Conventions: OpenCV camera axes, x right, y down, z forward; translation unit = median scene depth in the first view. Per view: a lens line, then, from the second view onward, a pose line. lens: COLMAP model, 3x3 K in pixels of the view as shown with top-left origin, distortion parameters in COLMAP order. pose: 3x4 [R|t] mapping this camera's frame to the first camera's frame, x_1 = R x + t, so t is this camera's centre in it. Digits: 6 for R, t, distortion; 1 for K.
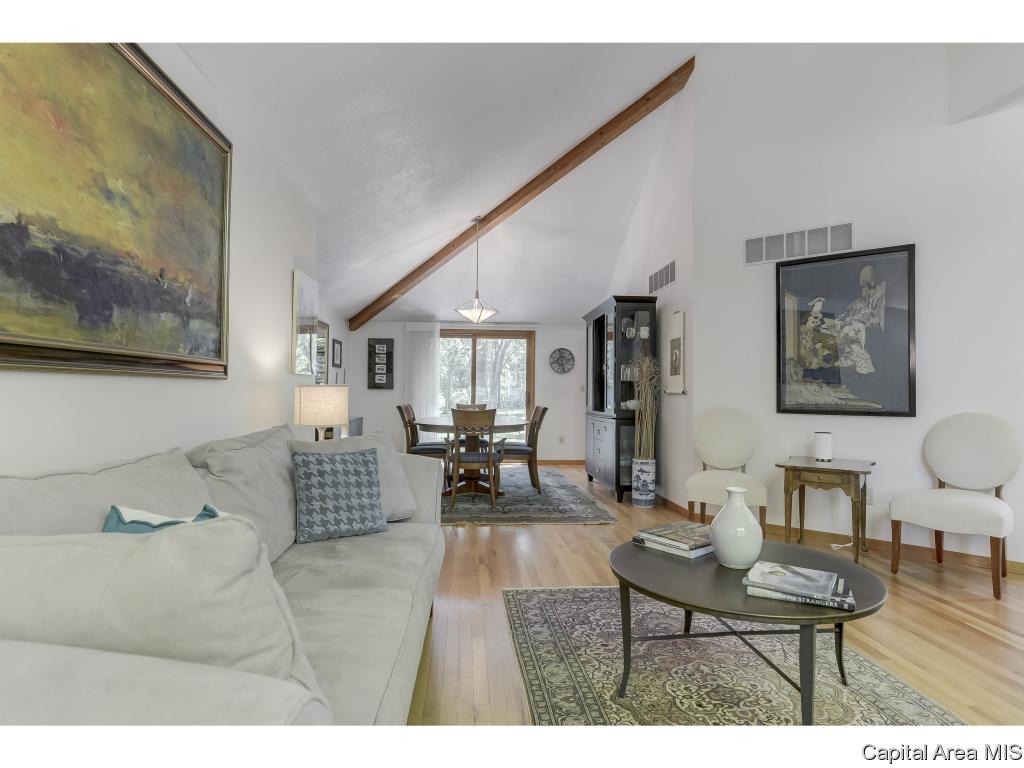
lens RADIAL K [[546.5, 0, 513.2], [0, 546.5, 383.5], [0, 0, 1]] dist [-0.014934, 0.006318]
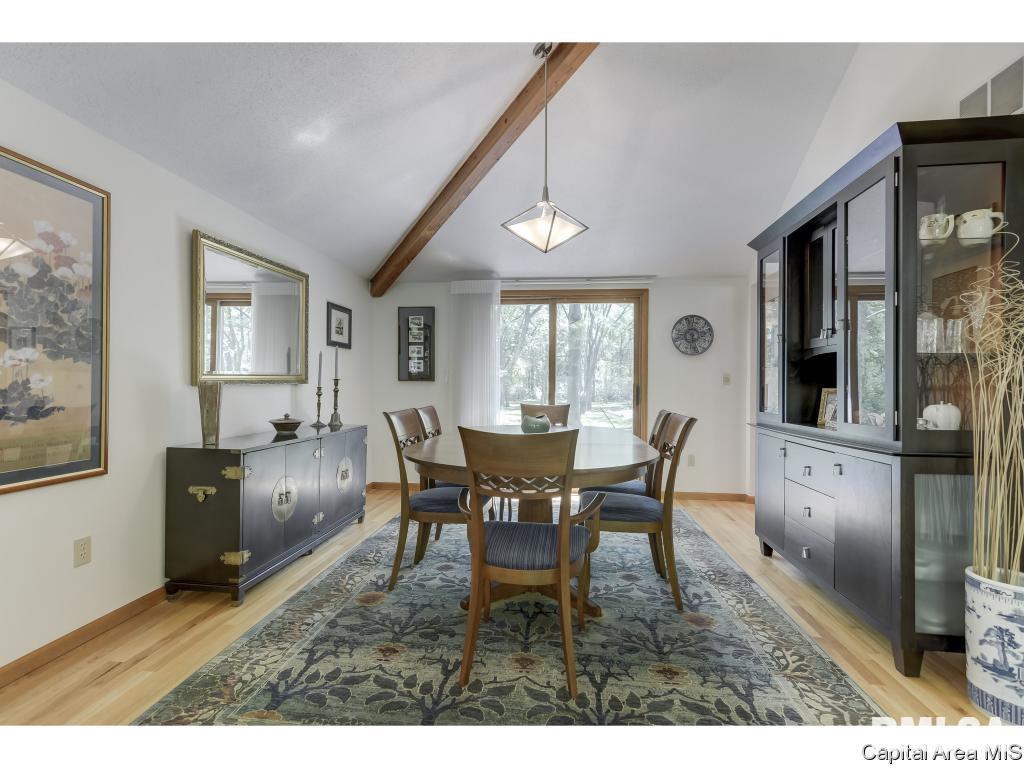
lens RADIAL K [[493.3, 0, 511.8], [0, 493.3, 386.9], [0, 0, 1]] dist [-0.010522, 0.009179]
pose [[0.981980, 0.000199, -0.188987, -0.008499], [0.002971, 0.999860, 0.016494, 0.008900], [0.188964, -0.016759, 0.981841, 0.460454]]
